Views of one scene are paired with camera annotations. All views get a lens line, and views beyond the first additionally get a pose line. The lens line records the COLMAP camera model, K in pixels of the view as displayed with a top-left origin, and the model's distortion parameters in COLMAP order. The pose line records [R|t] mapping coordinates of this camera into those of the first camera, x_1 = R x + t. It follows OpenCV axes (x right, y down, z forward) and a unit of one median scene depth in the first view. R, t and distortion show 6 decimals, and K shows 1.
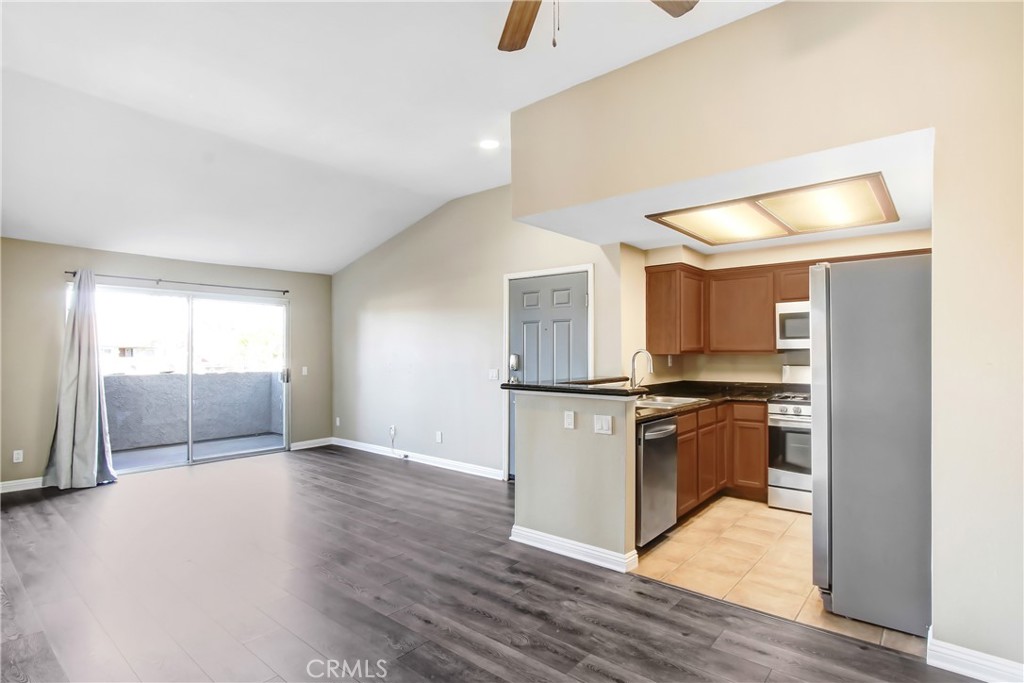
lens RADIAL K [[522.6, 0, 494.2], [0, 522.6, 355.4], [0, 0, 1]] dist [-0.015987, -0.001104]
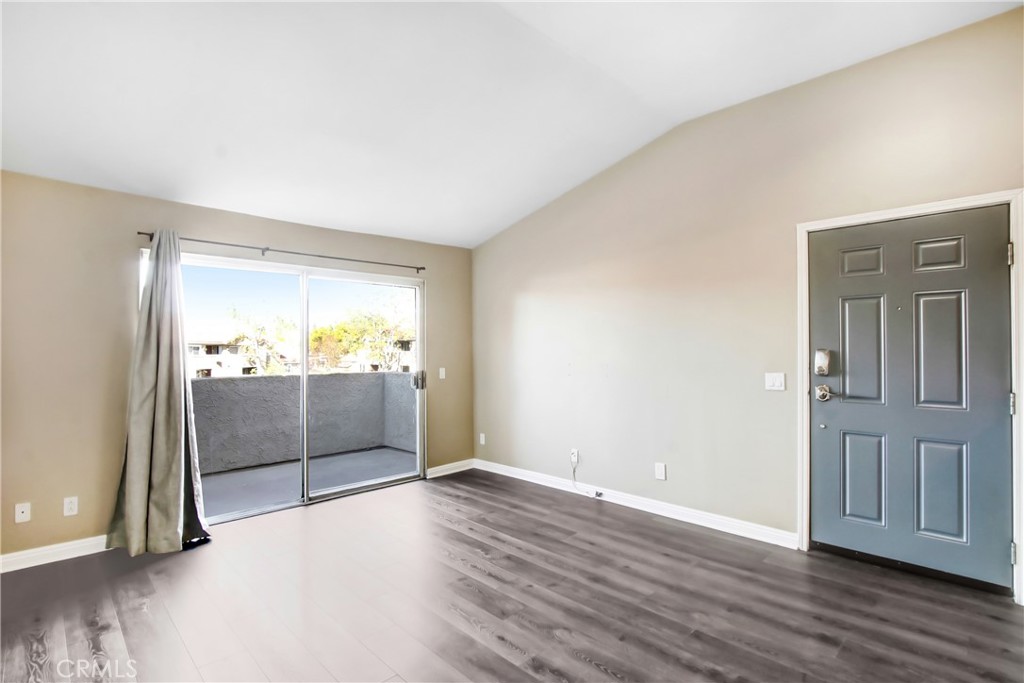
lens RADIAL K [[493.3, 0, 505.7], [0, 493.3, 347.7], [0, 0, 1]] dist [-0.021679, 0.004366]
pose [[0.997140, -0.006467, -0.075302, -0.264939], [0.006007, 0.999962, -0.006335, -0.003087], [0.075340, 0.005864, 0.997141, 0.350453]]
